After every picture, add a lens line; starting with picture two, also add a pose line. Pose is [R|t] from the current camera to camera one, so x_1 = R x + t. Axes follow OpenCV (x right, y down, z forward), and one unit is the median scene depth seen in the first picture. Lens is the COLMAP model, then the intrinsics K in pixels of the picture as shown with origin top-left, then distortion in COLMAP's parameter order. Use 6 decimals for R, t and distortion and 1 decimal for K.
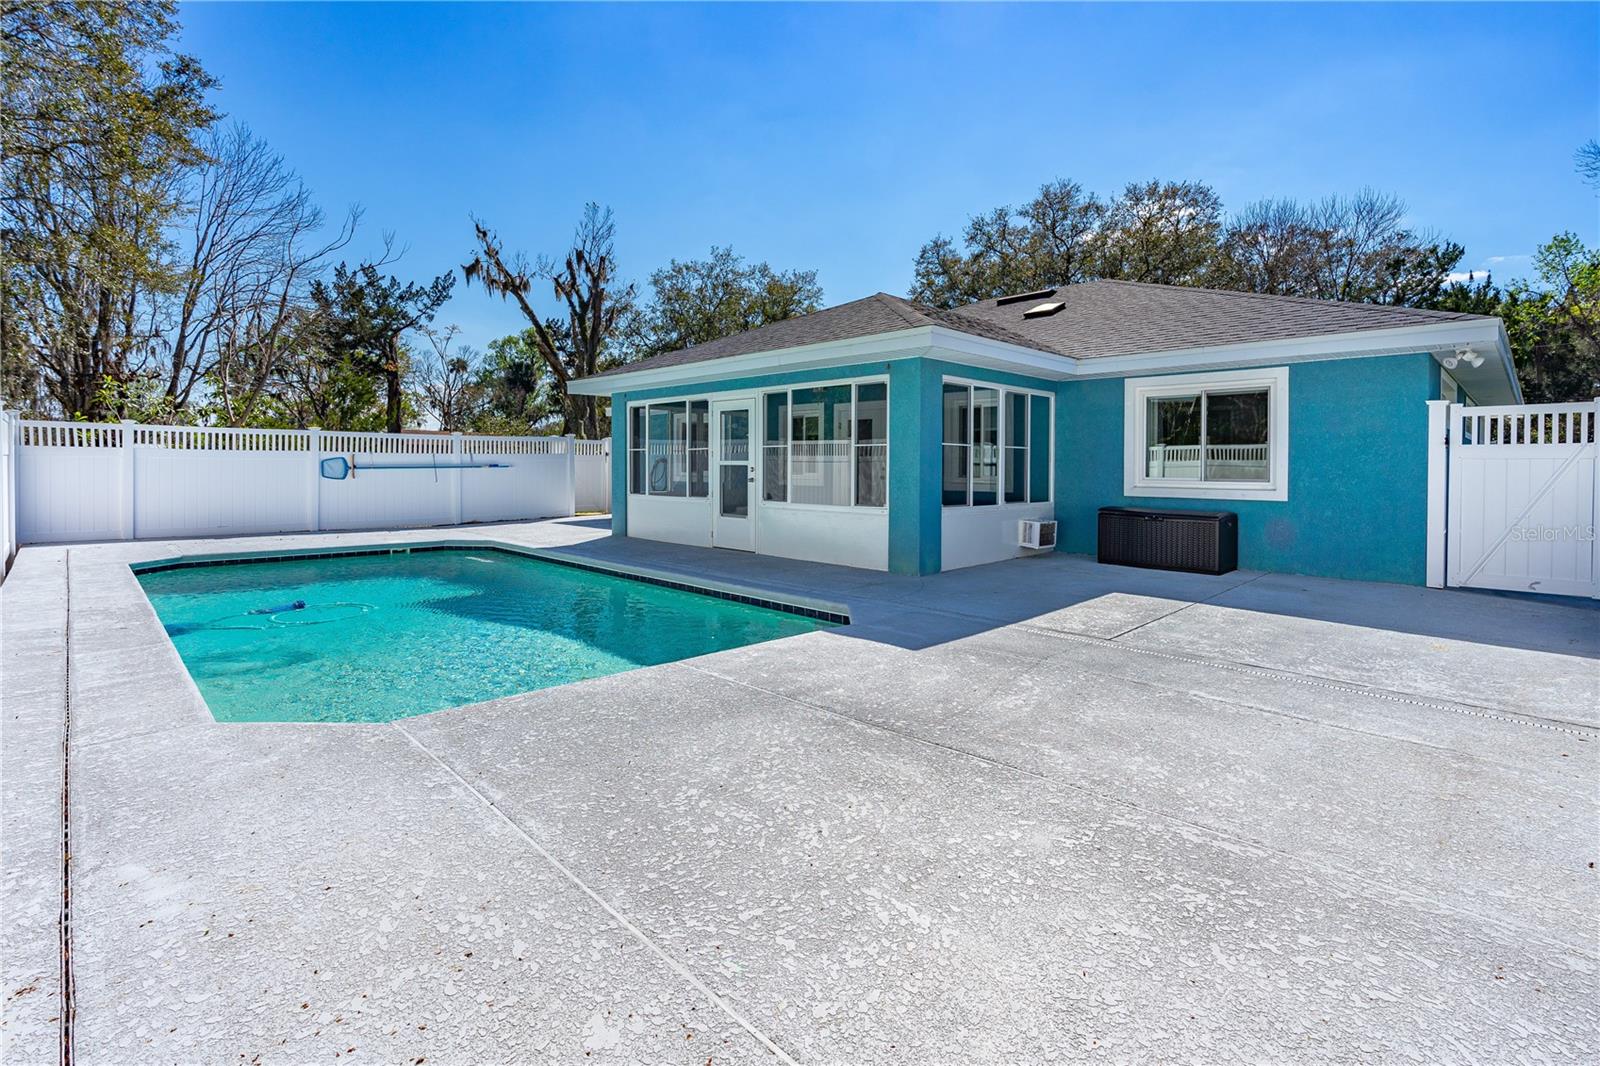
lens RADIAL K [[729.8, 0, 803.6], [0, 729.8, 471.9], [0, 0, 1]] dist [0.001978, 0.000486]
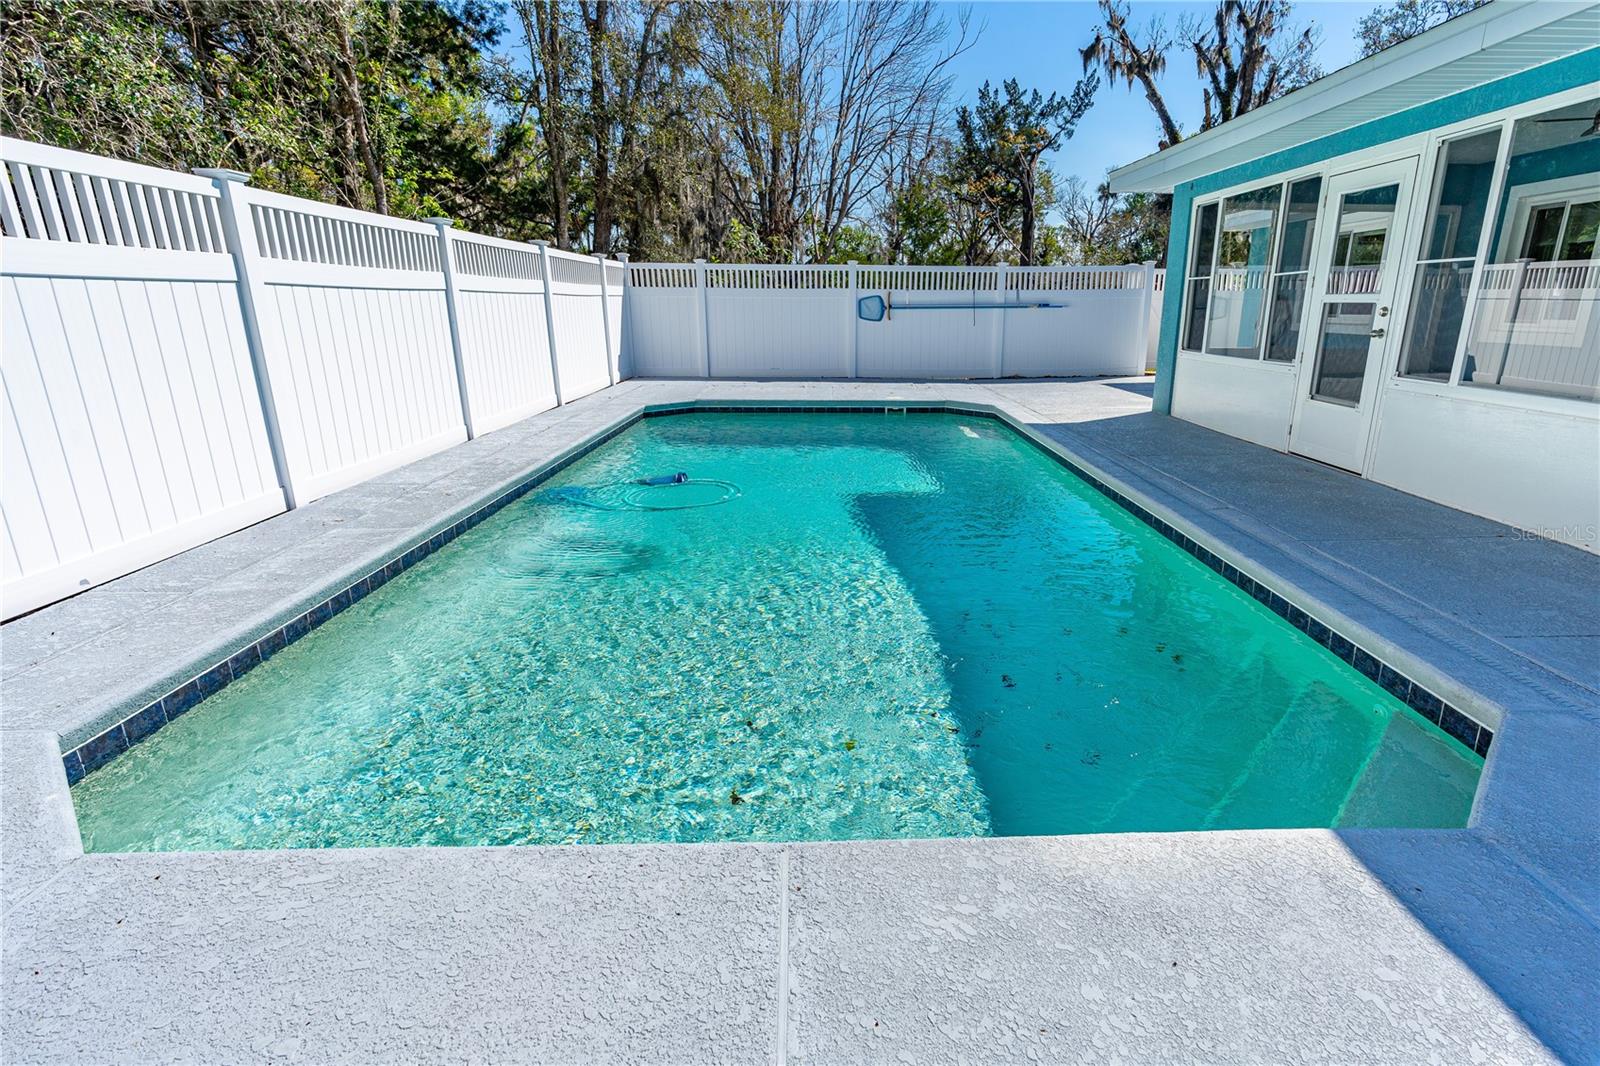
lens RADIAL K [[777.5, 0, 878.0], [0, 777.5, 535.8], [0, 0, 1]] dist [-0.004321, 0.000149]
pose [[0.749178, 0.187626, -0.635239, 0.028018], [-0.006596, 0.961108, 0.276096, -0.000039], [0.662336, -0.202654, 0.721278, 0.261522]]
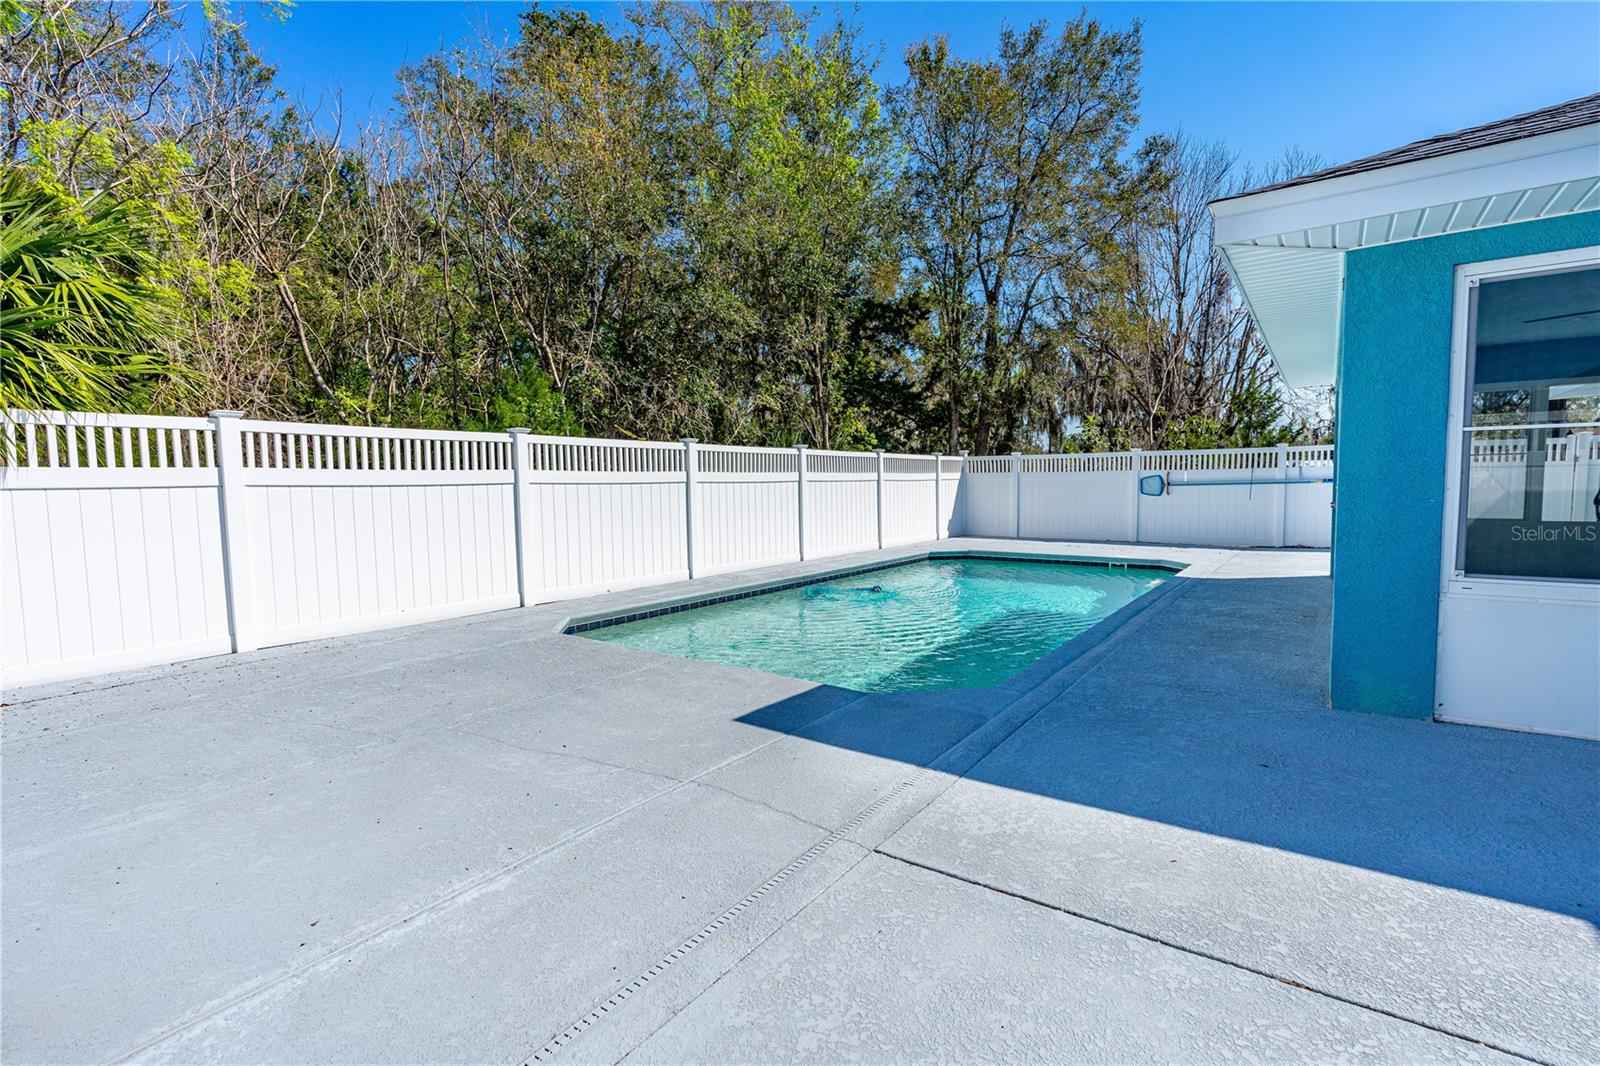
lens RADIAL K [[730.5, 0, 826.8], [0, 730.5, 541.1], [0, 0, 1]] dist [-0.013261, -0.000131]
pose [[0.178923, 0.069702, -0.981391, 0.339431], [0.006721, 0.997377, 0.072063, -0.003828], [0.983840, -0.019490, 0.177986, 0.343912]]
